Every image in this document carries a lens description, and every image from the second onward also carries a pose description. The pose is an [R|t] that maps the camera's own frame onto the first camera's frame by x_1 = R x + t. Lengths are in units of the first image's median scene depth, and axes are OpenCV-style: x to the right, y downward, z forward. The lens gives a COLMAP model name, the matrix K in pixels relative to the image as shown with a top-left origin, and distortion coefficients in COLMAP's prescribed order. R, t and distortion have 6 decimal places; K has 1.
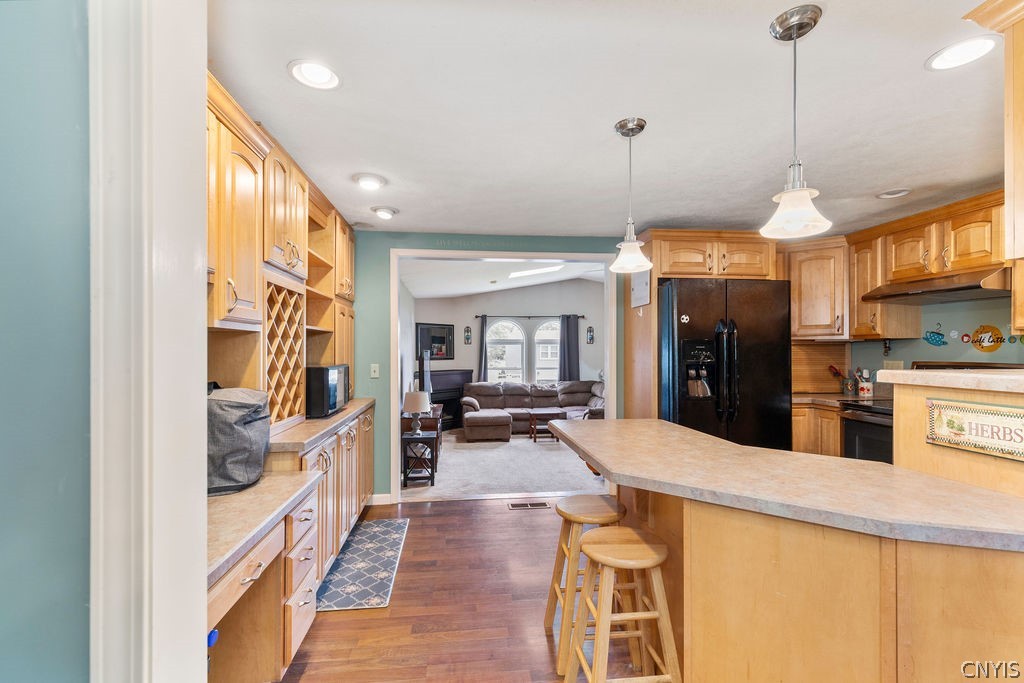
lens RADIAL K [[459.0, 0, 517.9], [0, 459.0, 351.9], [0, 0, 1]] dist [0.006286, -0.000261]
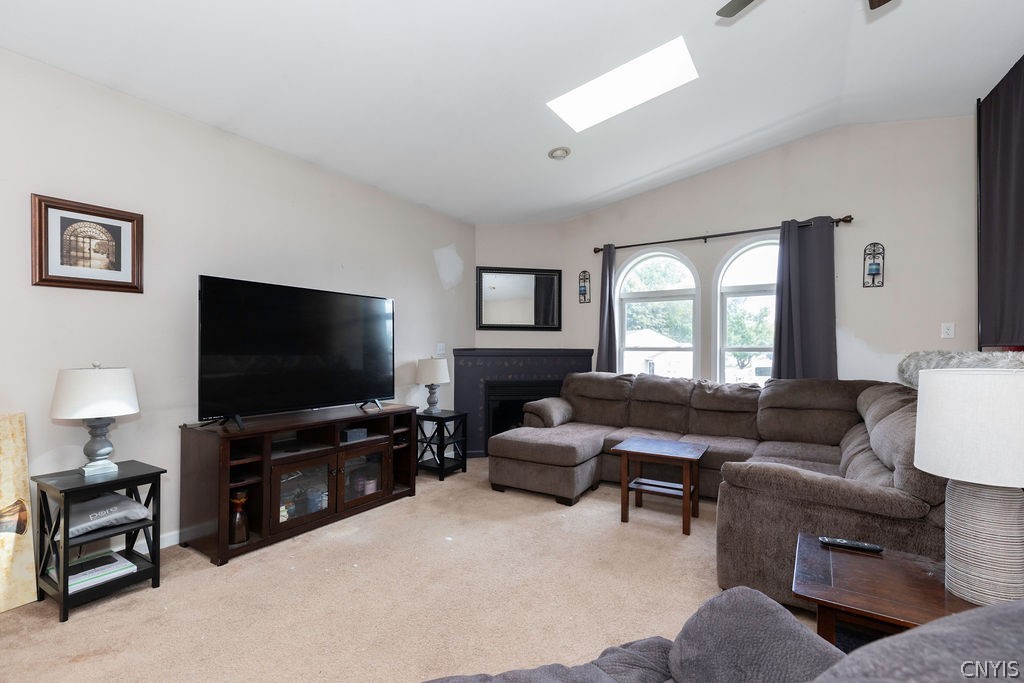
lens RADIAL K [[459.0, 0, 514.7], [0, 459.0, 345.1], [0, 0, 1]] dist [0.006286, -0.000261]
pose [[0.760798, 0.004229, -0.648975, 0.186796], [-0.004114, 0.999990, 0.001694, 0.033697], [0.648976, 0.001381, 0.760808, 0.523519]]
